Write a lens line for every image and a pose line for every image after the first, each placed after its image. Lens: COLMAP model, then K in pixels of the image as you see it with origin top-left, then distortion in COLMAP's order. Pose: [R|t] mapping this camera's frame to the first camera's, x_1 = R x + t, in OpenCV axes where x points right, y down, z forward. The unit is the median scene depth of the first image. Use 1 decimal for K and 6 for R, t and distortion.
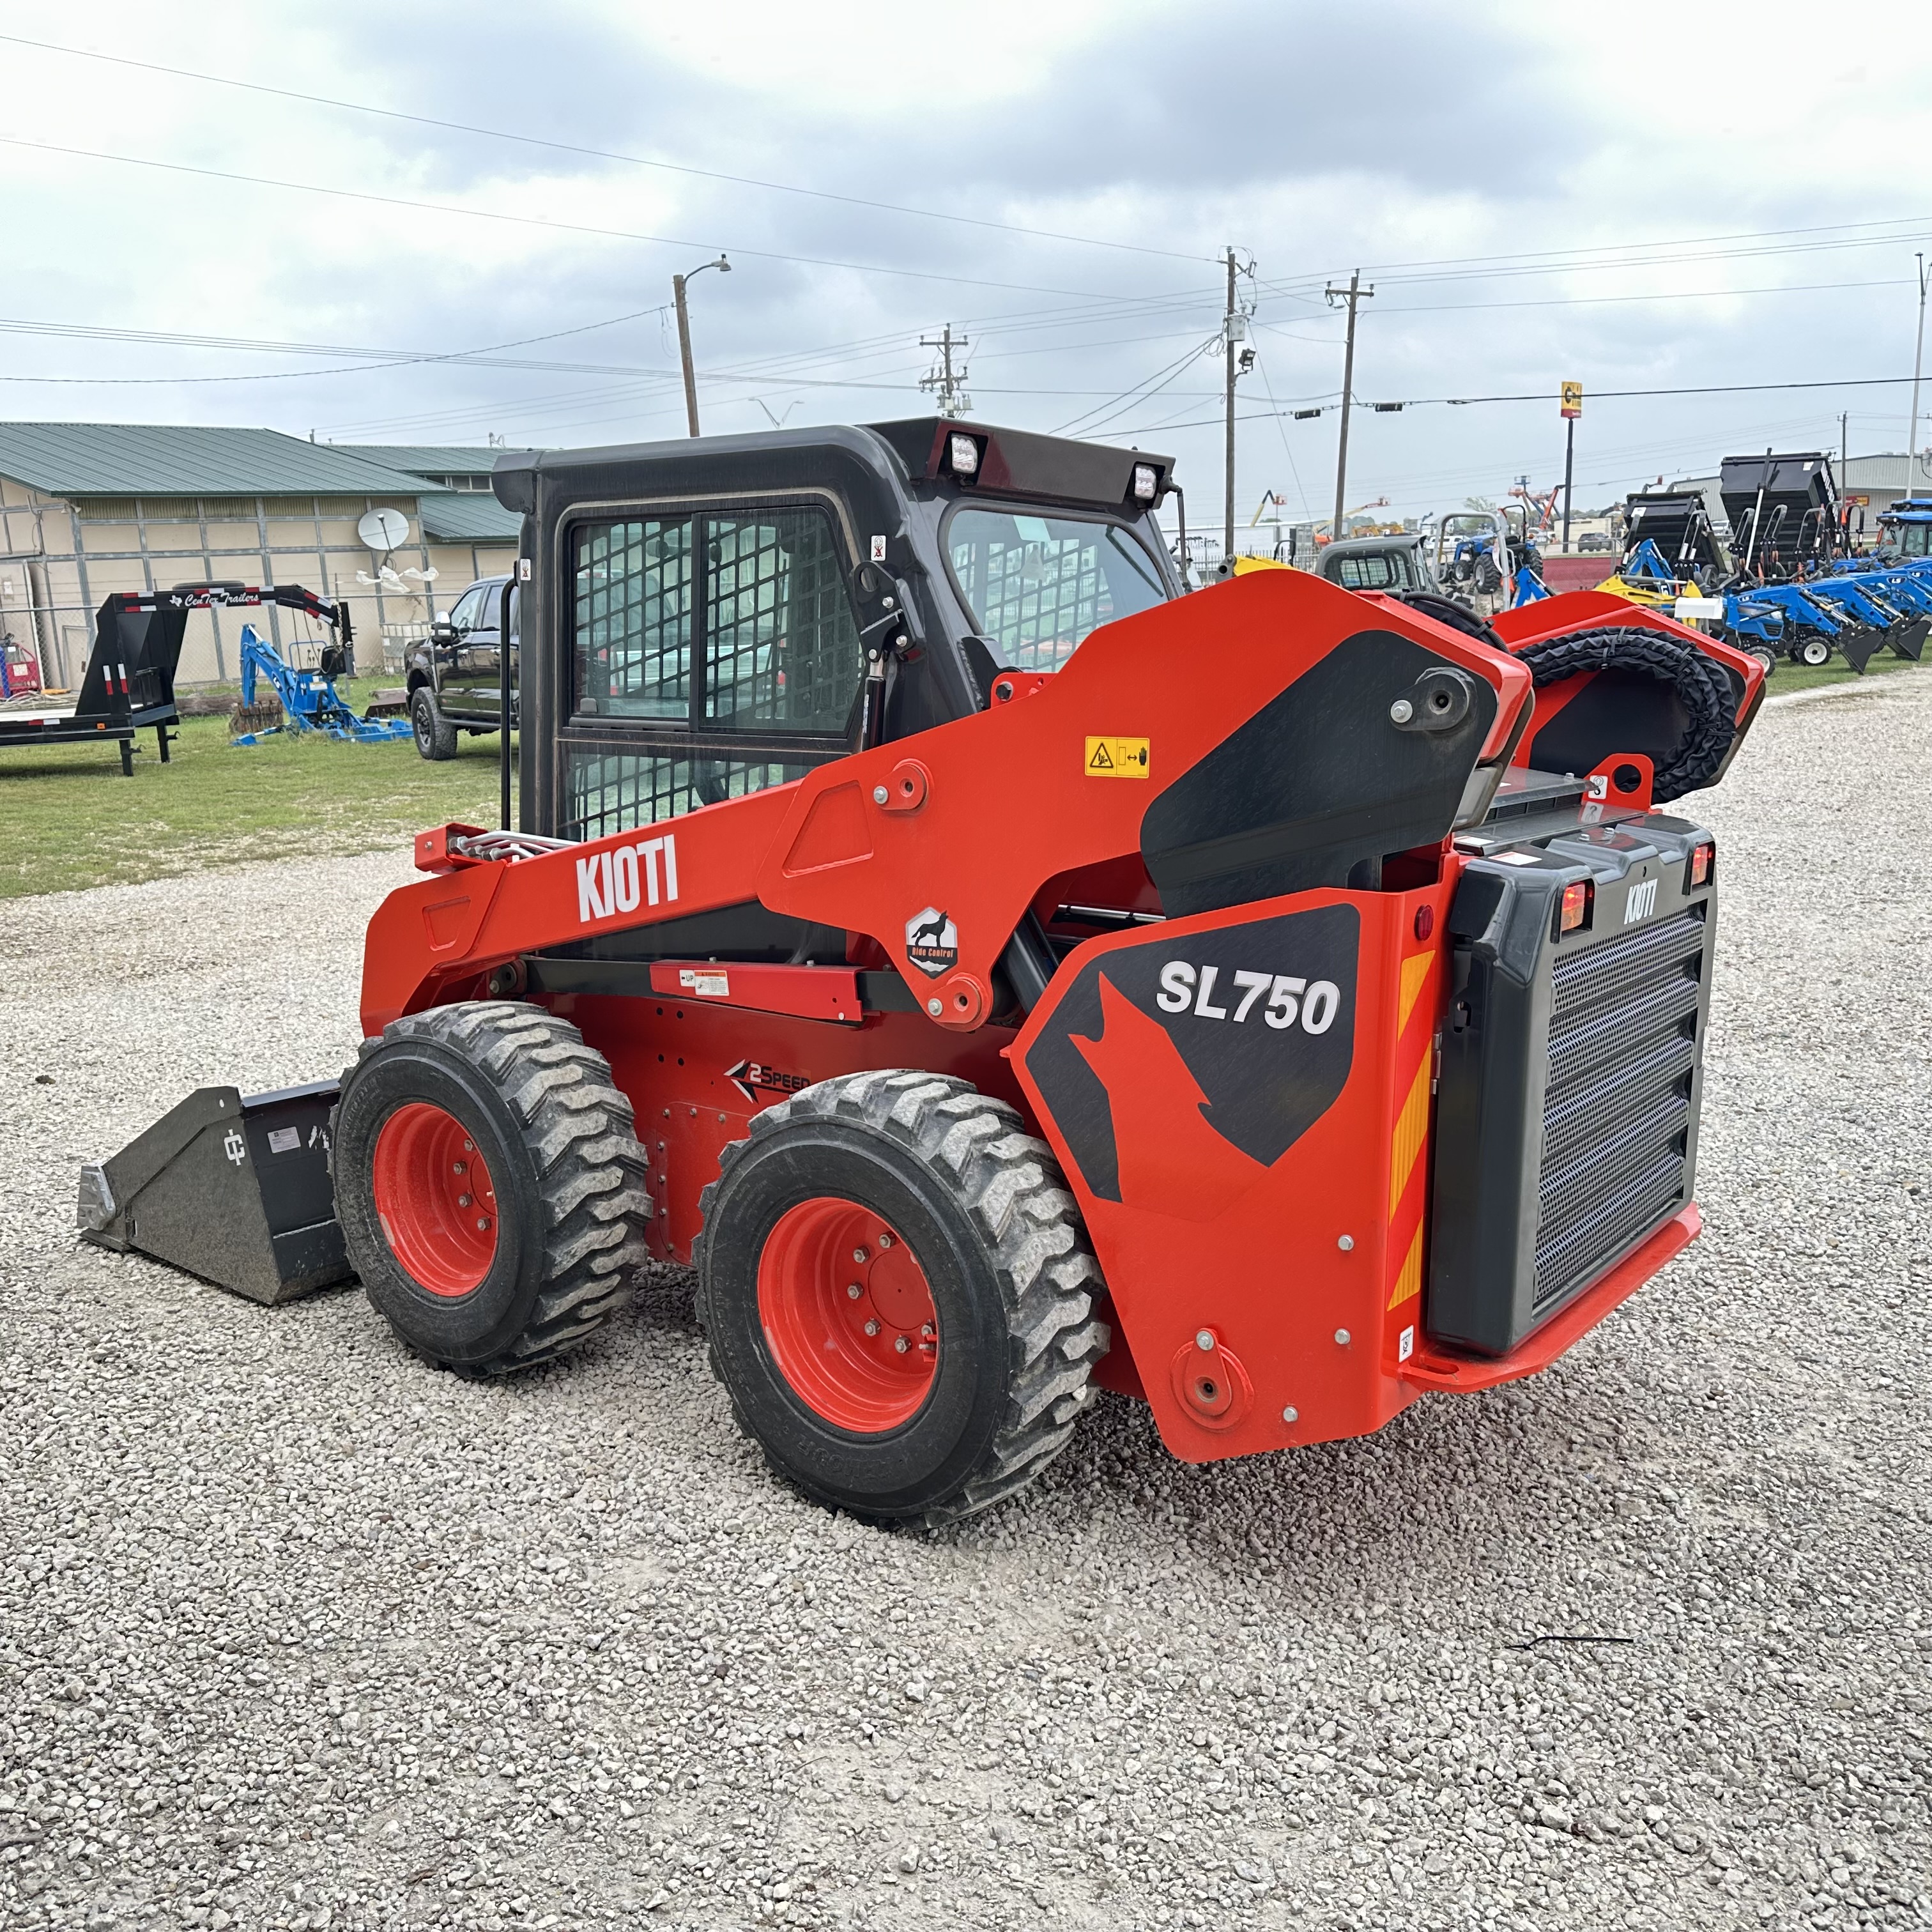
lens RADIAL K [[1840.2, 0, 966.2], [0, 1840.2, 972.8], [0, 0, 1]] dist [0.028089, 0.000000]
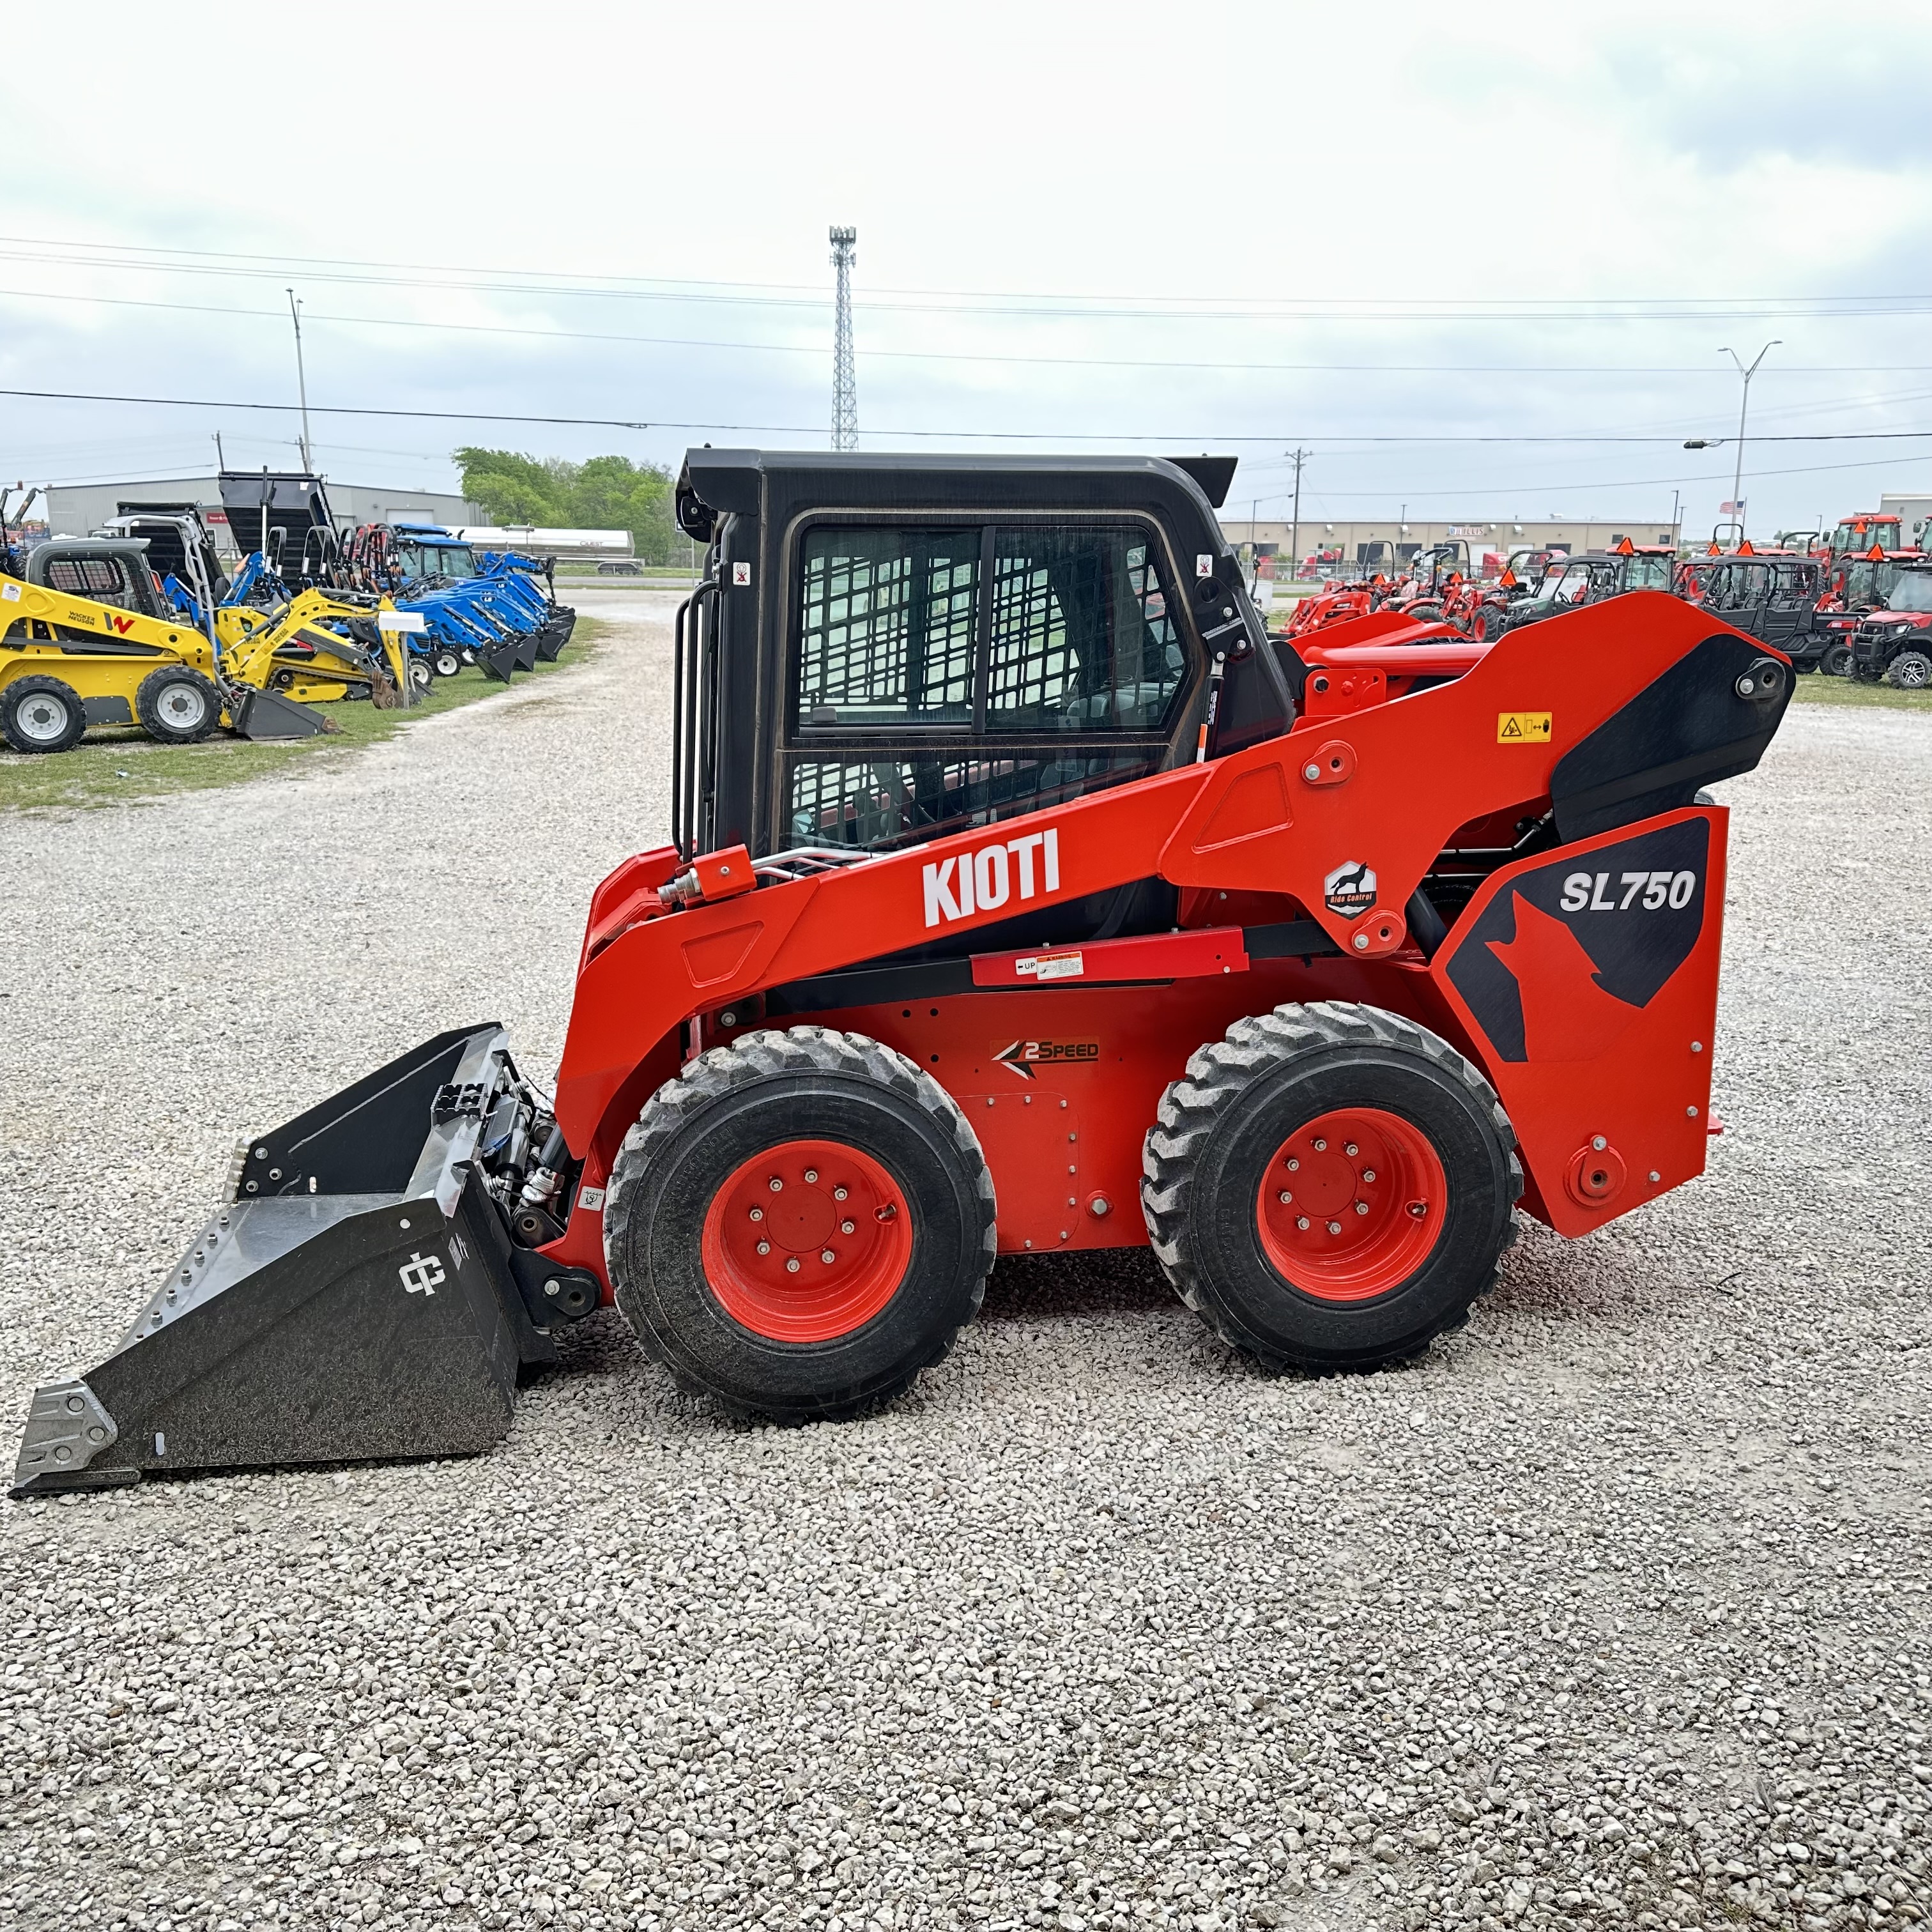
lens RADIAL K [[1840.2, 0, 968.4], [0, 1840.2, 953.9], [0, 0, 1]] dist [0.028089, 0.000000]
pose [[0.674117, -0.127221, 0.727586, -1.040341], [0.139063, 0.989299, 0.044140, -0.061167], [-0.725416, 0.071425, 0.684595, 0.335530]]
